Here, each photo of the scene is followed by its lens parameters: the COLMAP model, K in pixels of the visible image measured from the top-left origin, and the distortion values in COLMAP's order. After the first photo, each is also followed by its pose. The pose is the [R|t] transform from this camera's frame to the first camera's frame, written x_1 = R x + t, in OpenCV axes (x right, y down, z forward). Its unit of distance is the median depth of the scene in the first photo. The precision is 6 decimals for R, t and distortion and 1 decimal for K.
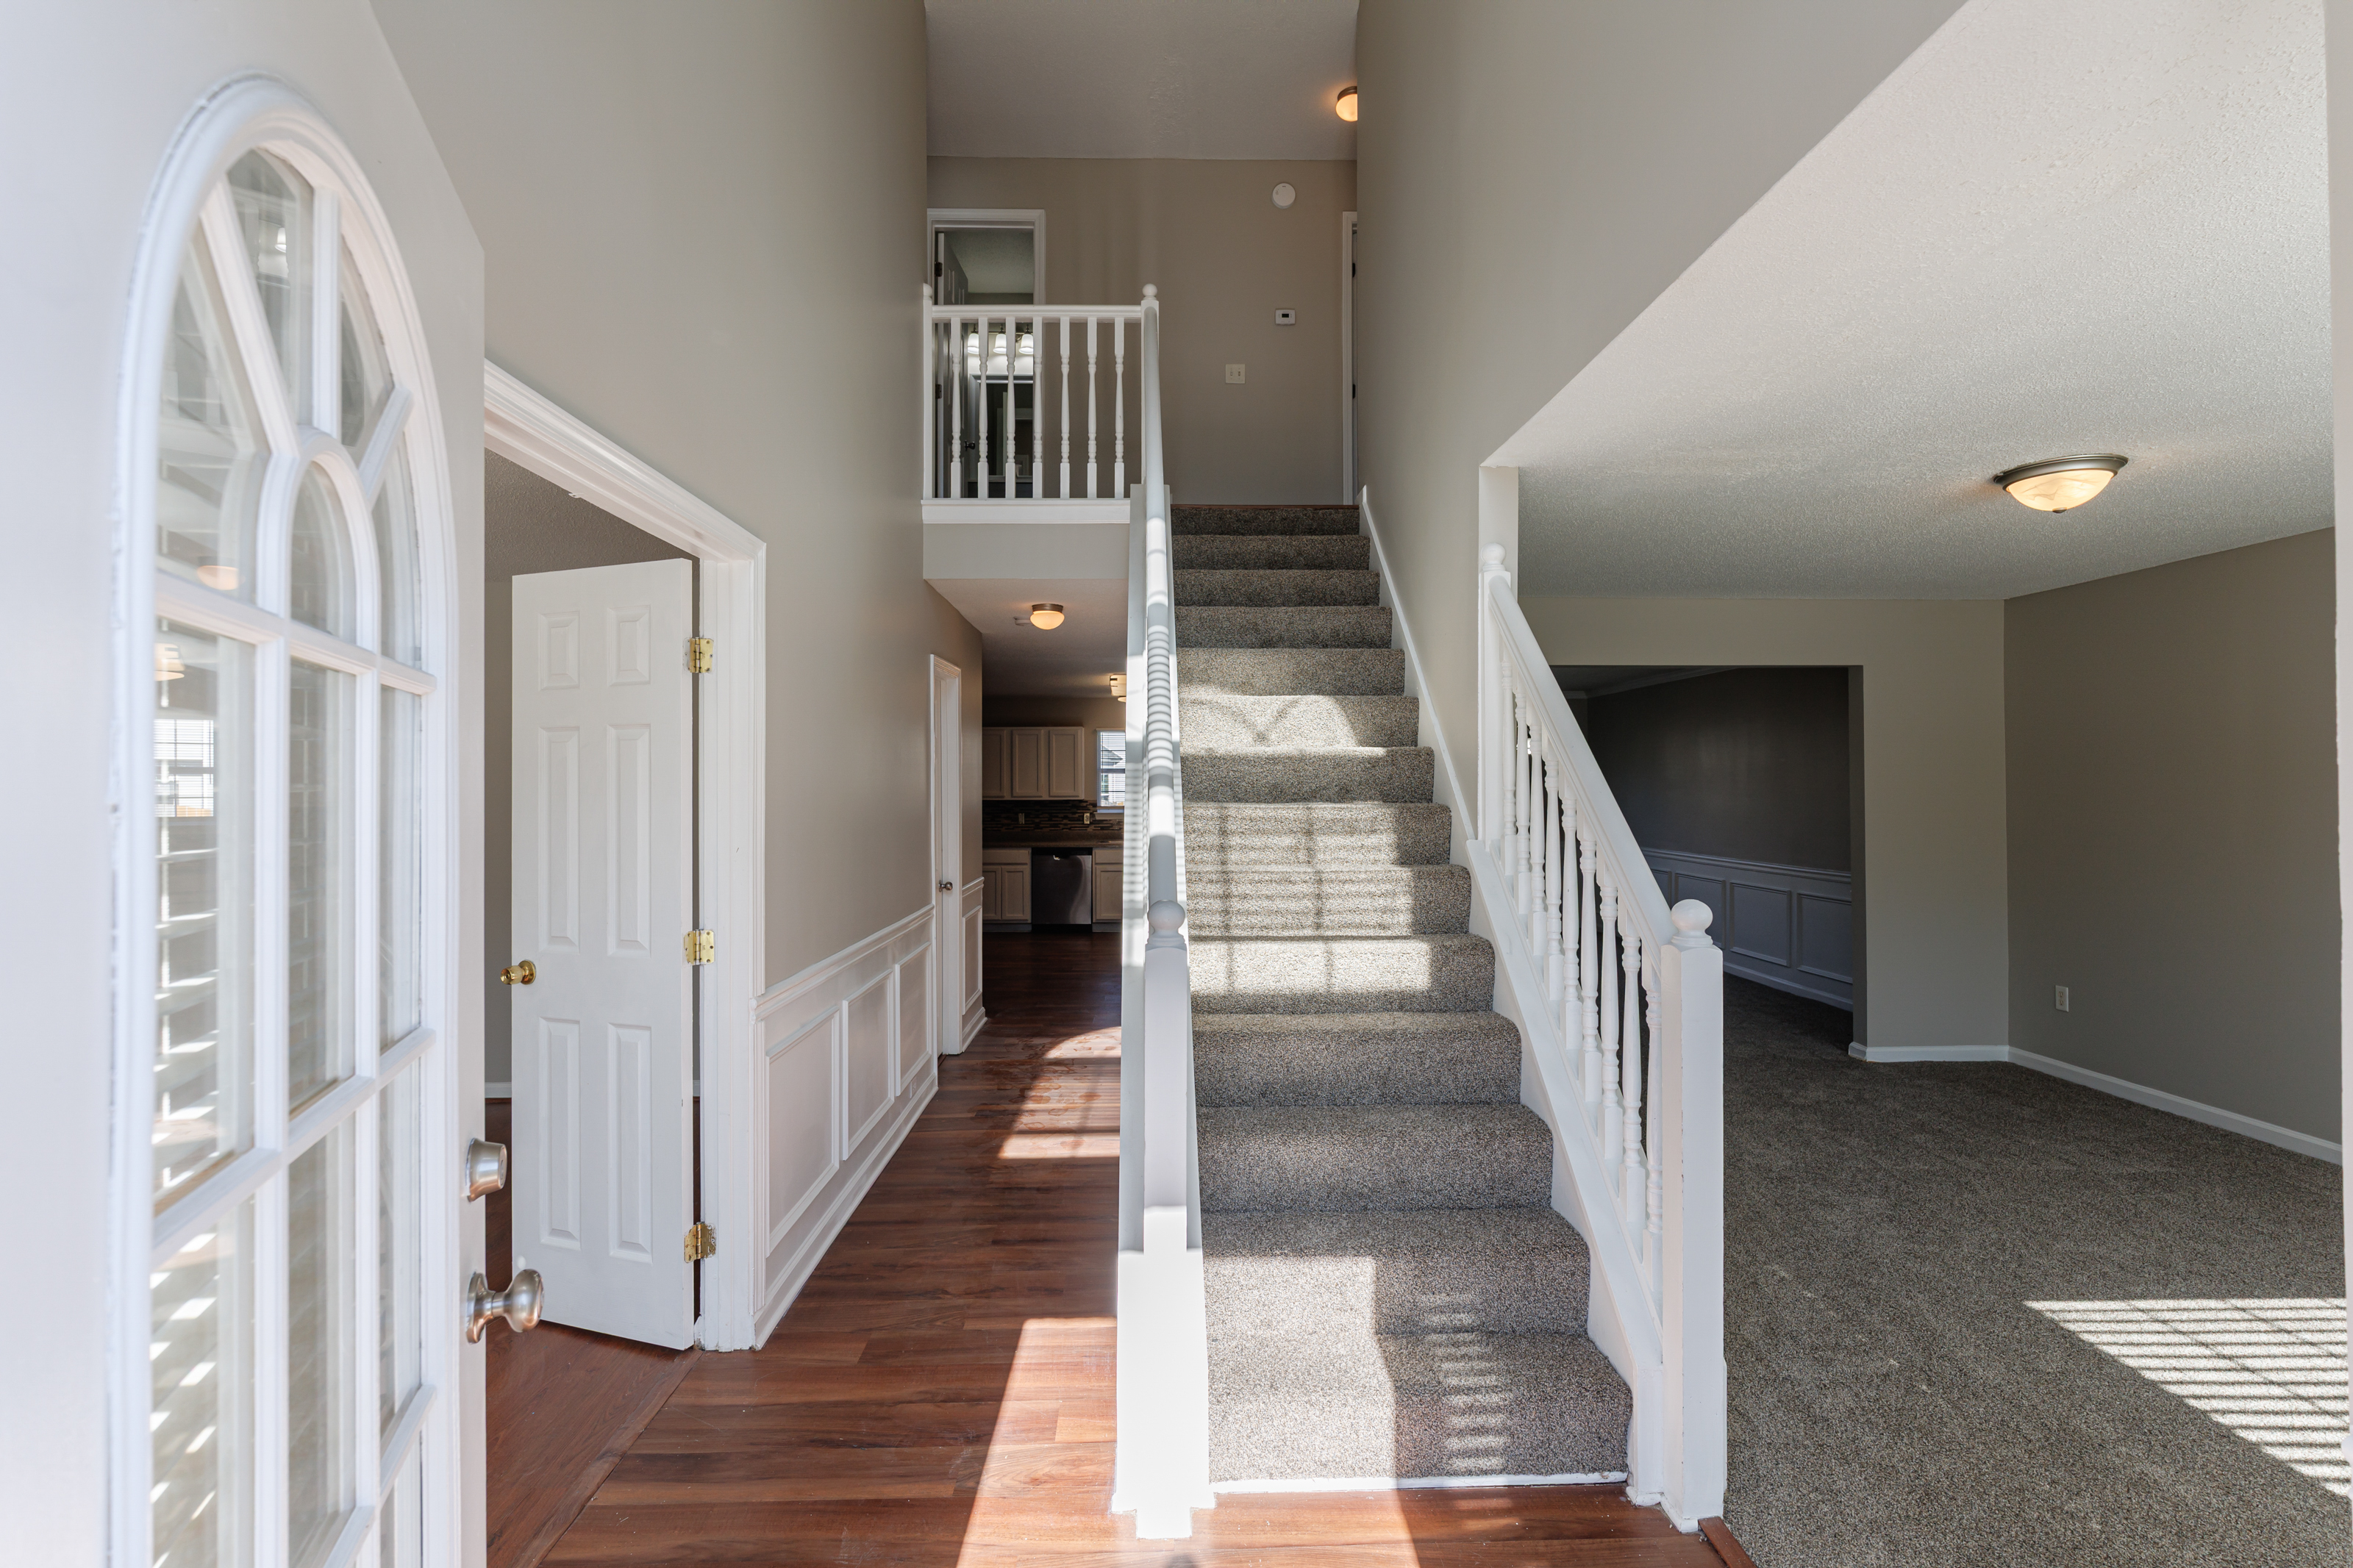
lens RADIAL K [[1113.7, 0, 1185.9], [0, 1113.7, 787.5], [0, 0, 1]] dist [0.015323, -0.001257]
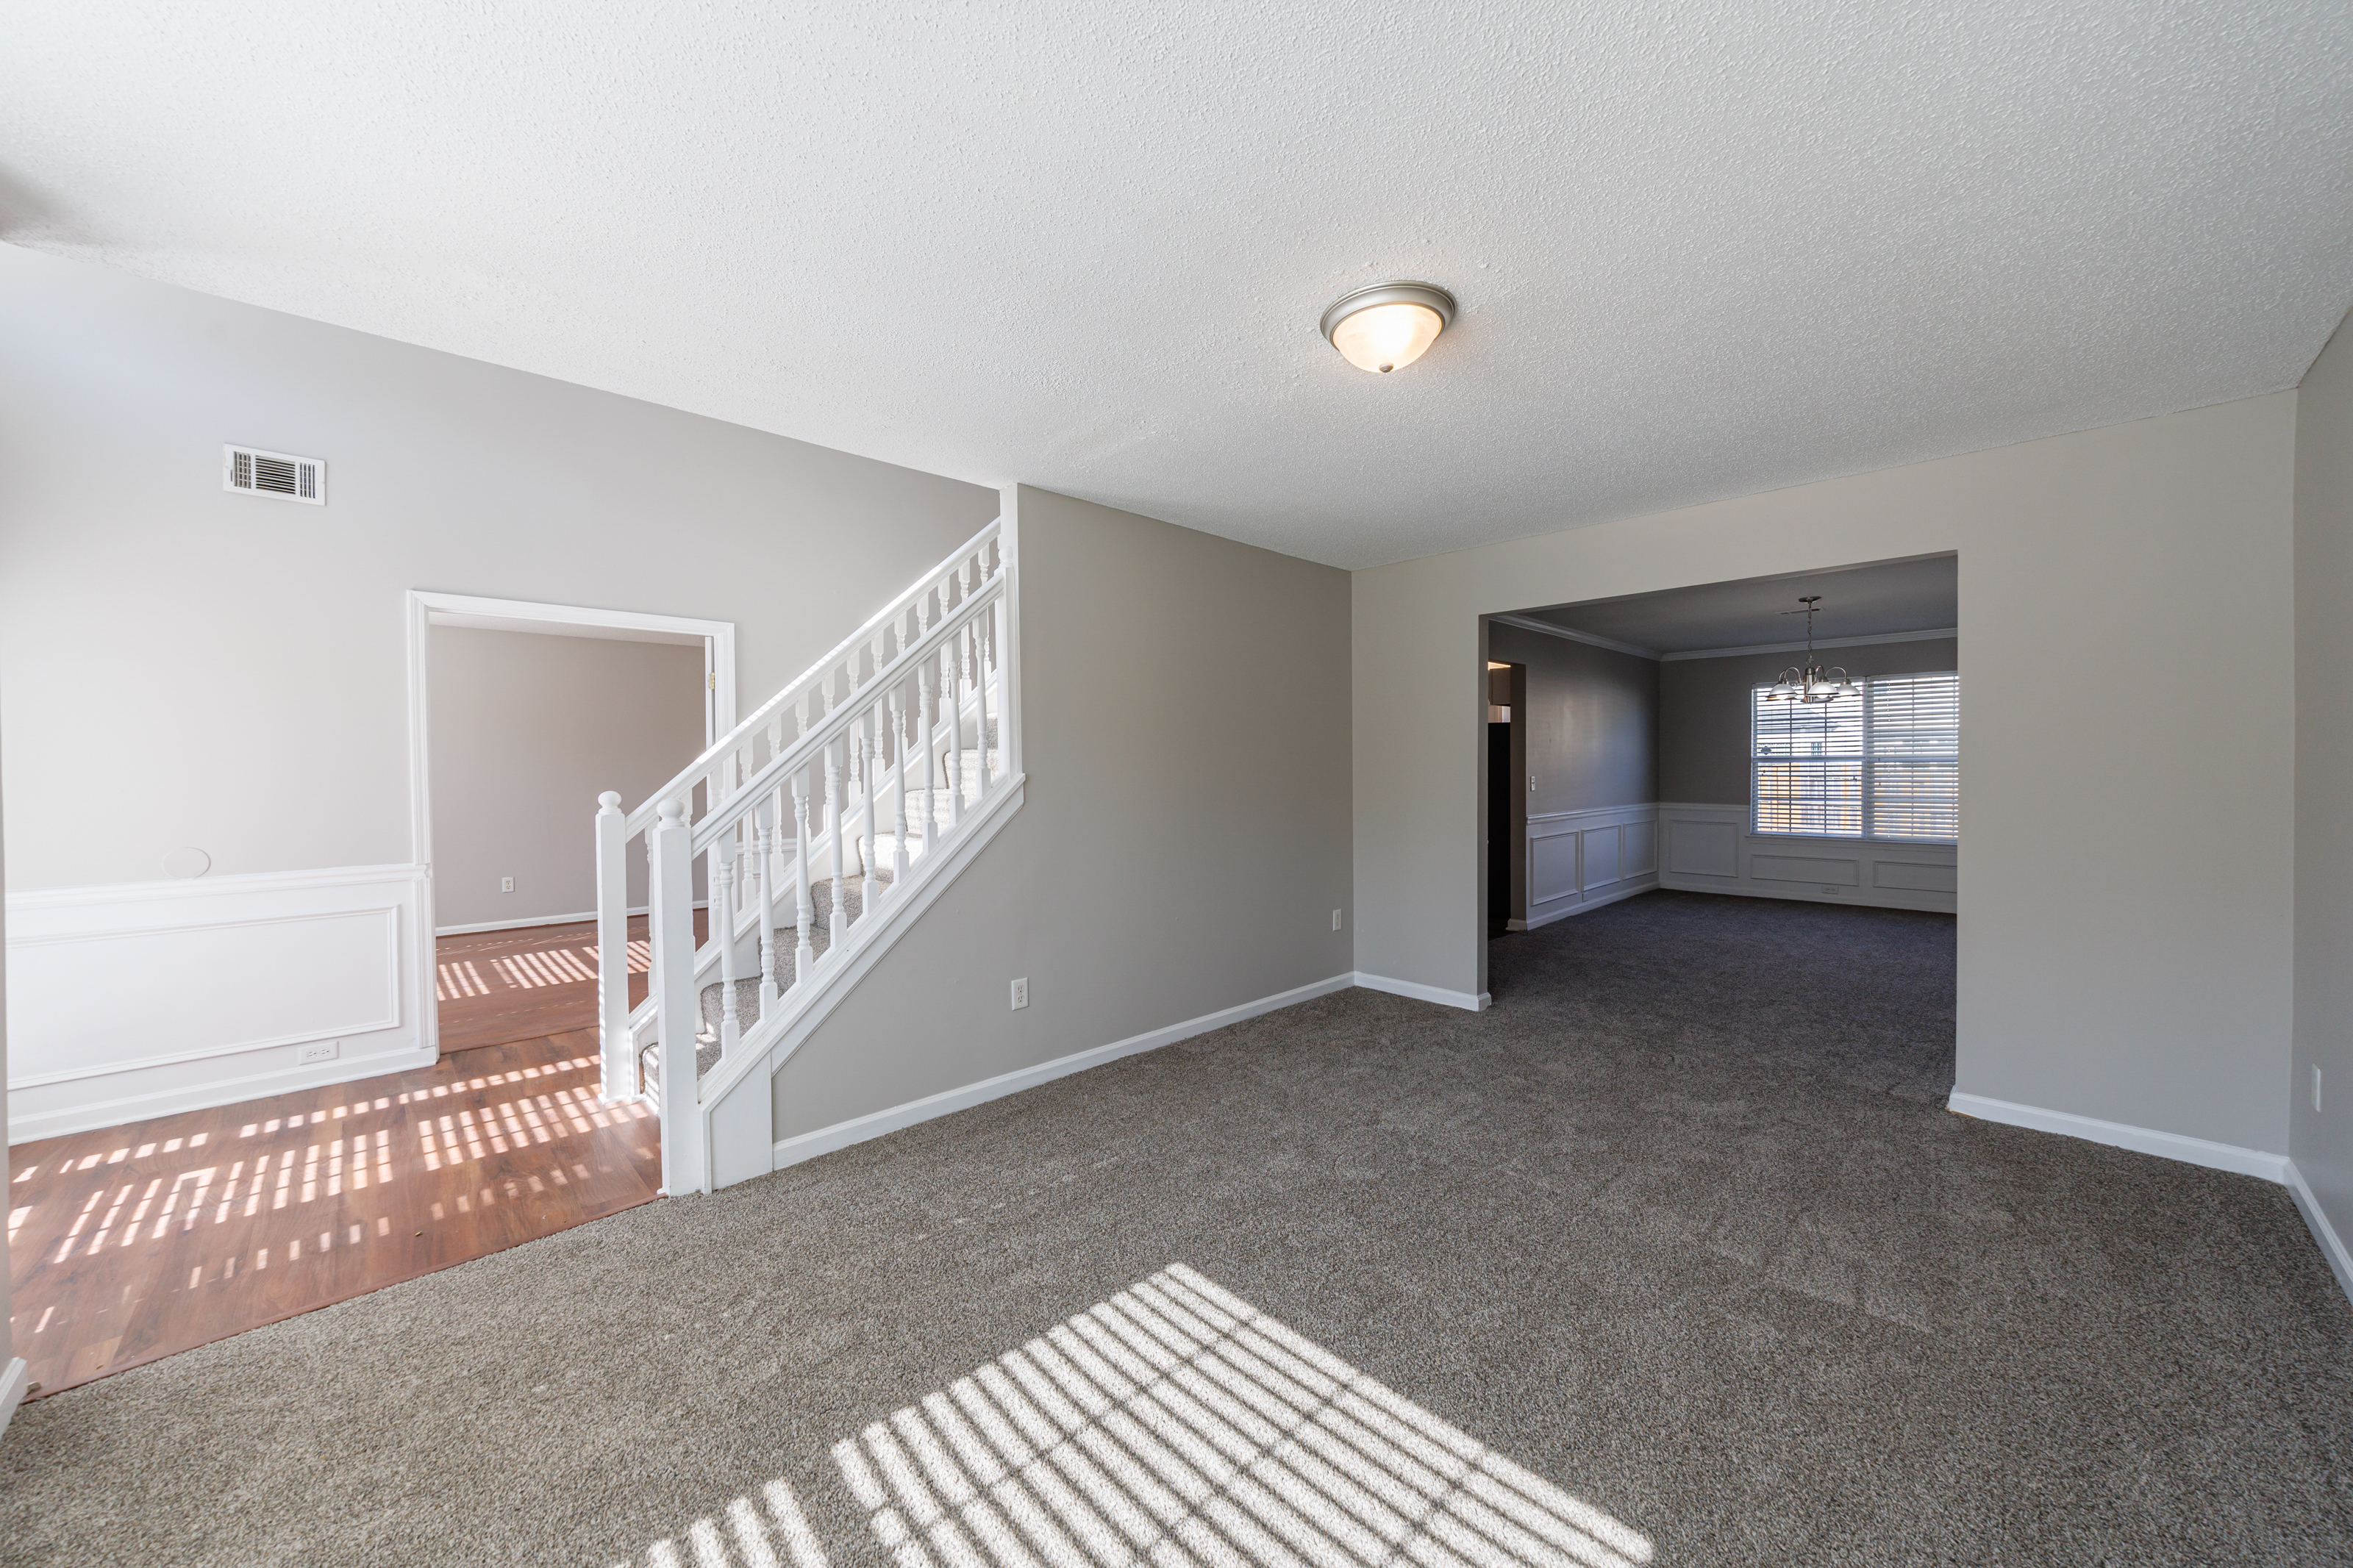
lens RADIAL K [[841.8, 0, 1168.4], [0, 841.8, 779.0], [0, 0, 1]] dist [-0.000432, 0.000031]
pose [[0.661568, 0.006540, -0.749857, 0.846800], [0.010740, 0.999777, 0.018196, 0.026907], [0.749808, -0.020091, 0.661350, 0.359862]]
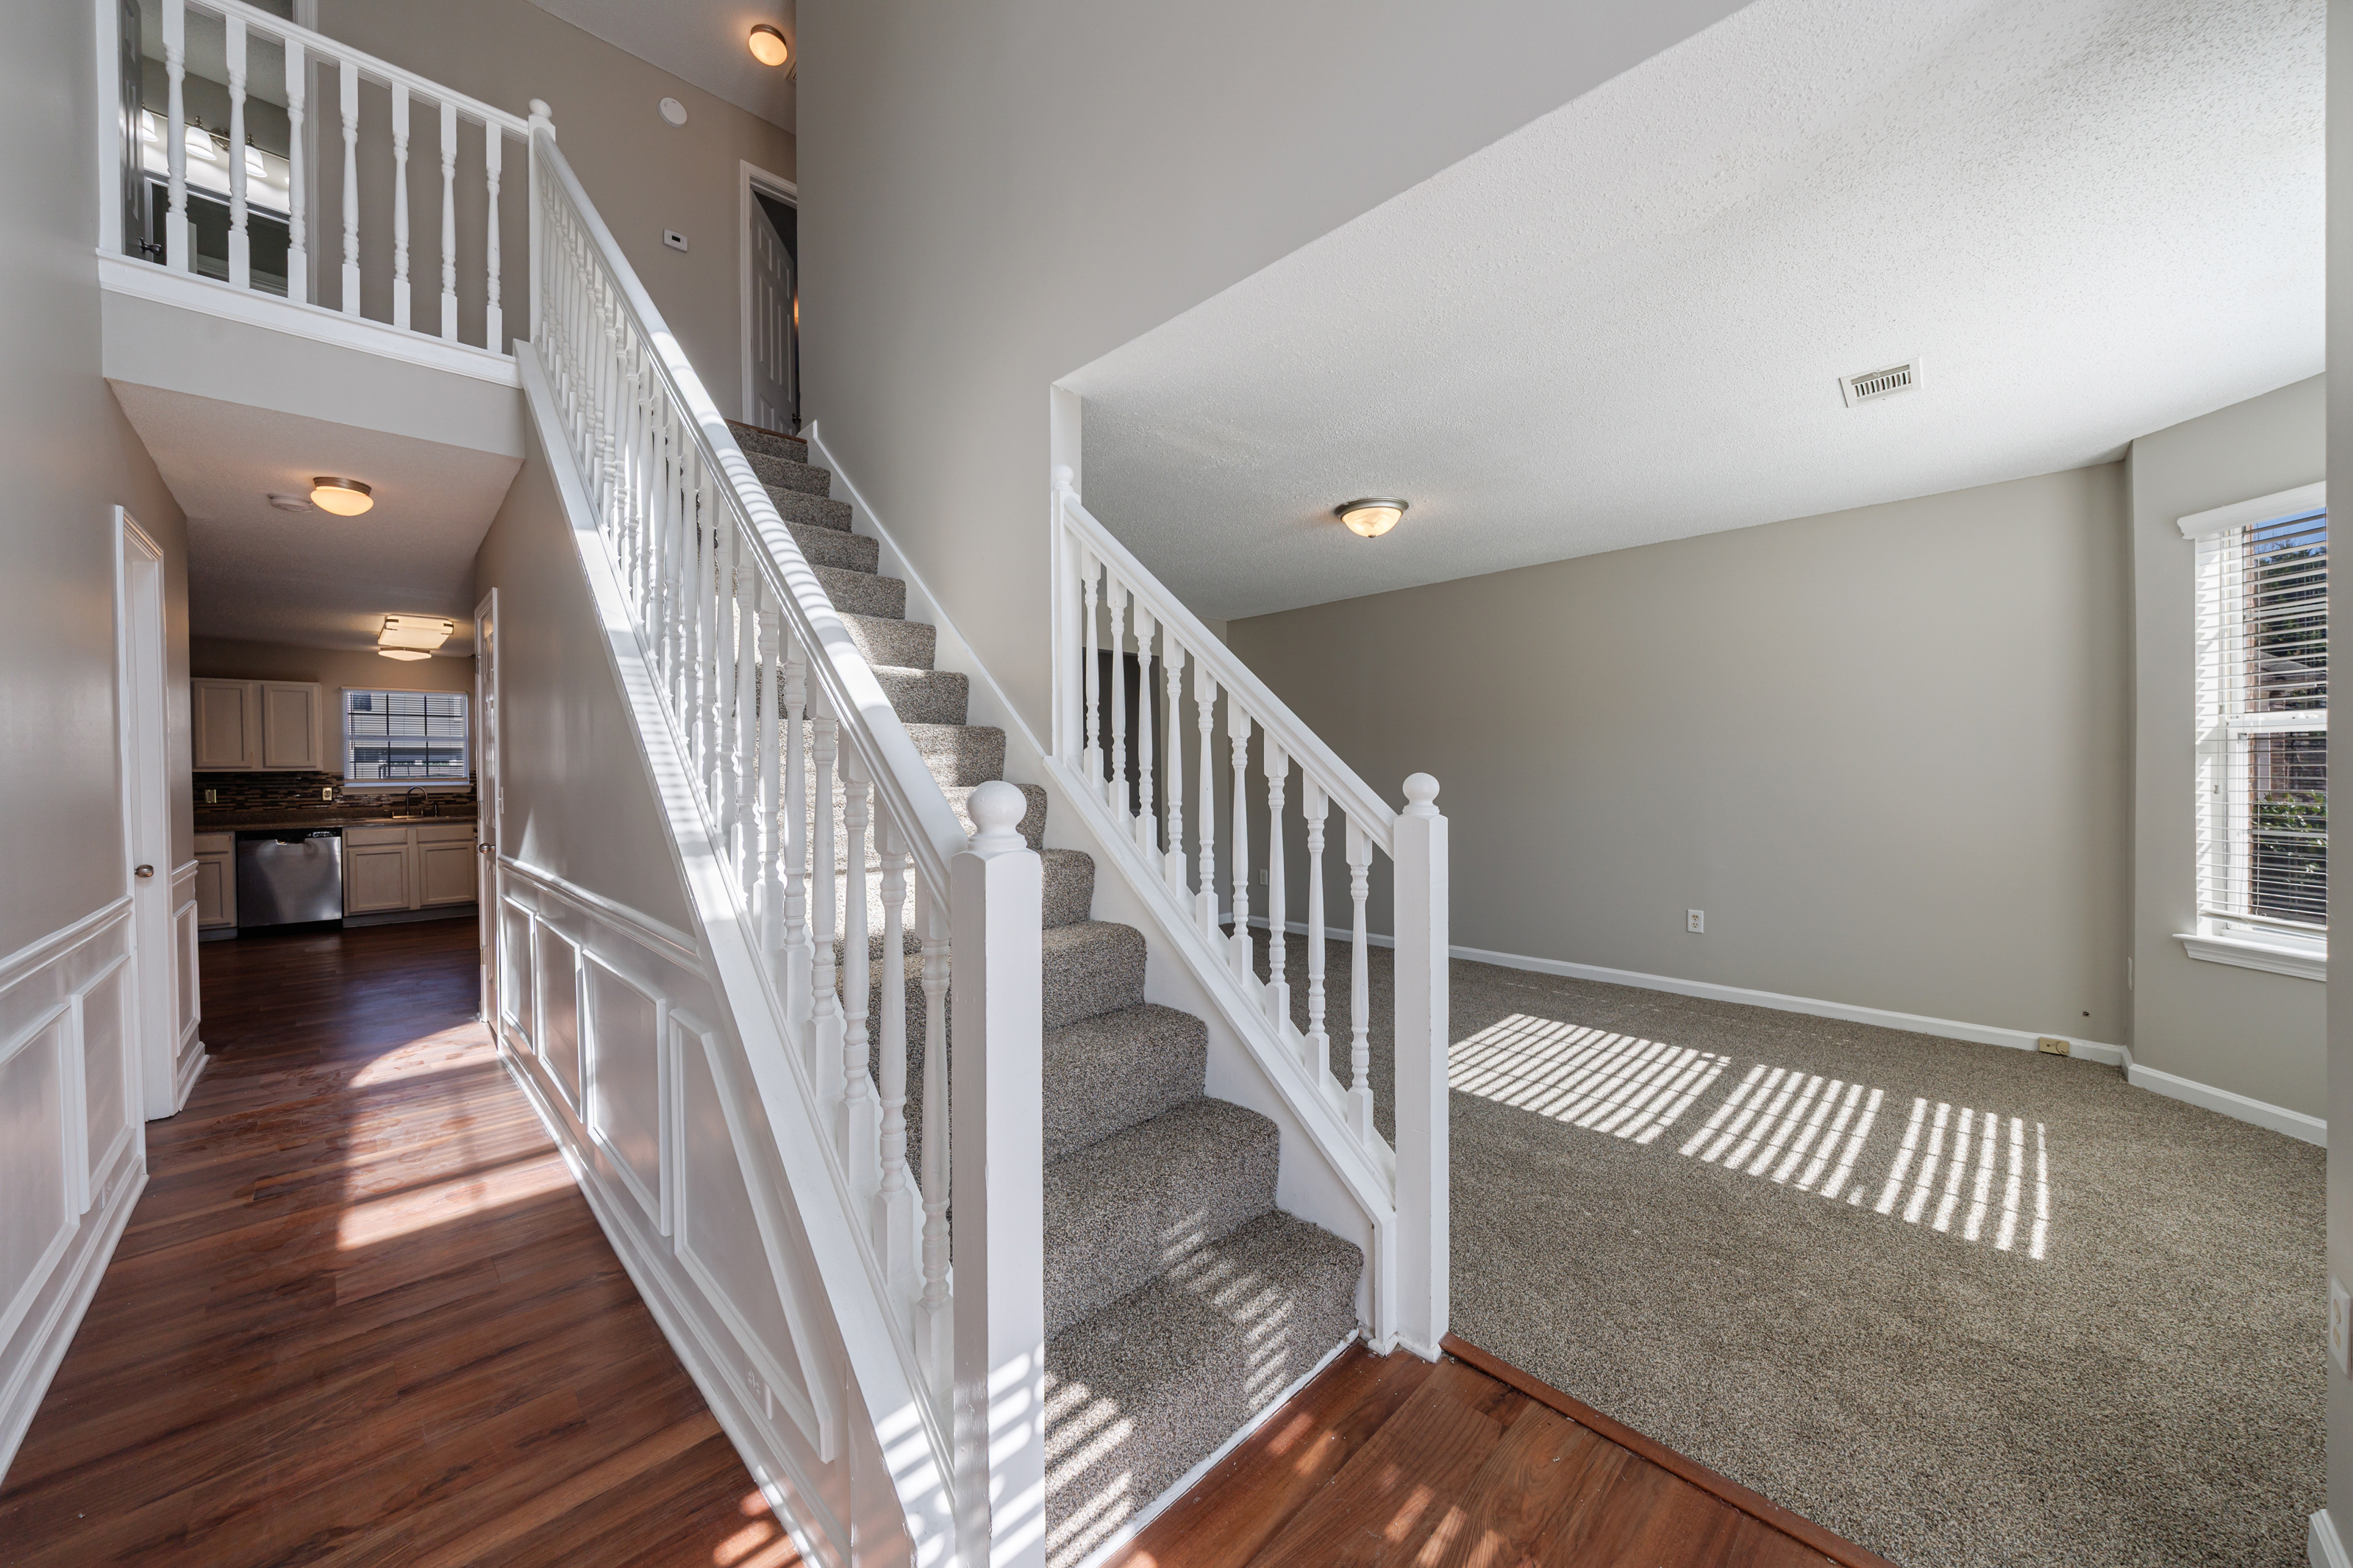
lens RADIAL K [[841.8, 0, 1168.4], [0, 841.8, 779.0], [0, 0, 1]] dist [-0.000432, 0.000031]
pose [[0.735793, -0.013570, 0.677071, -0.131868], [0.010762, 0.999907, 0.008346, 0.046458], [-0.677121, 0.001146, 0.735871, 0.274423]]
